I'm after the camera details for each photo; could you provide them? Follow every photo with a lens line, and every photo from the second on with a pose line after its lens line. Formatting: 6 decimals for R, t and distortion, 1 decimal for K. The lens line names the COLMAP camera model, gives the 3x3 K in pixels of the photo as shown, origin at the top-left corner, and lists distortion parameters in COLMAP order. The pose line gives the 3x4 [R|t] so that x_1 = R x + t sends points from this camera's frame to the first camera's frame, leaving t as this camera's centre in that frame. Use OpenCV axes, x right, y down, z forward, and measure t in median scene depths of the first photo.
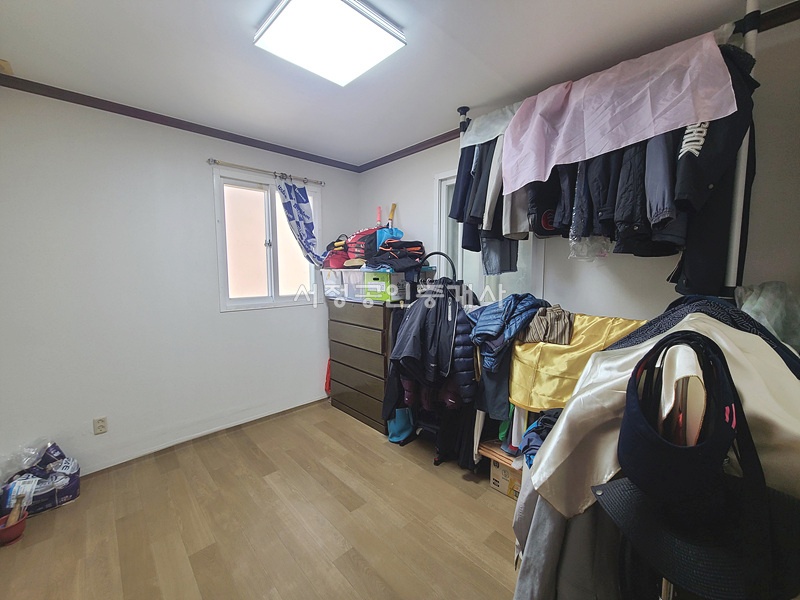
lens RADIAL K [[328.7, 0, 402.5], [0, 328.7, 299.7], [0, 0, 1]] dist [0.001022, -0.001134]
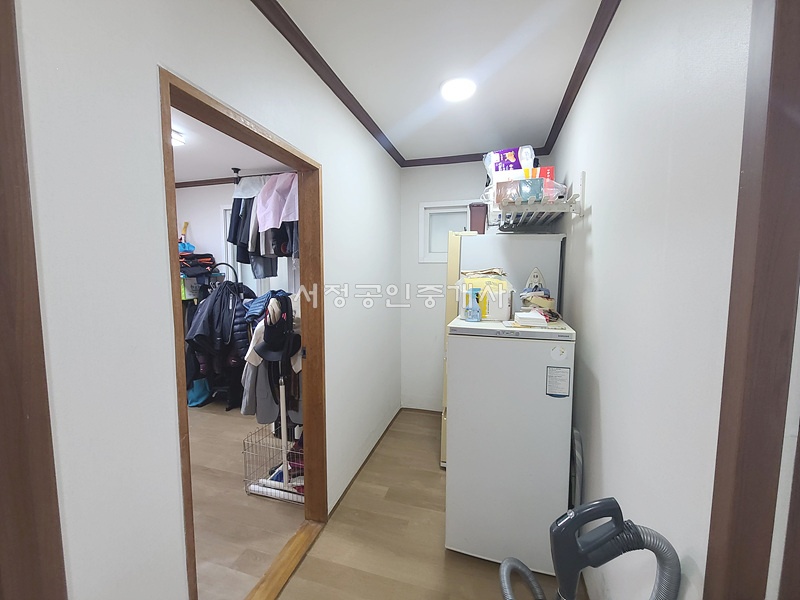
lens RADIAL K [[328.7, 0, 398.9], [0, 328.7, 298.4], [0, 0, 1]] dist [0.001022, -0.001134]
pose [[0.867472, -0.038942, 0.495960, 0.067685], [0.045489, 0.998964, -0.001127, 0.052029], [-0.495402, 0.023538, 0.868345, -0.721656]]
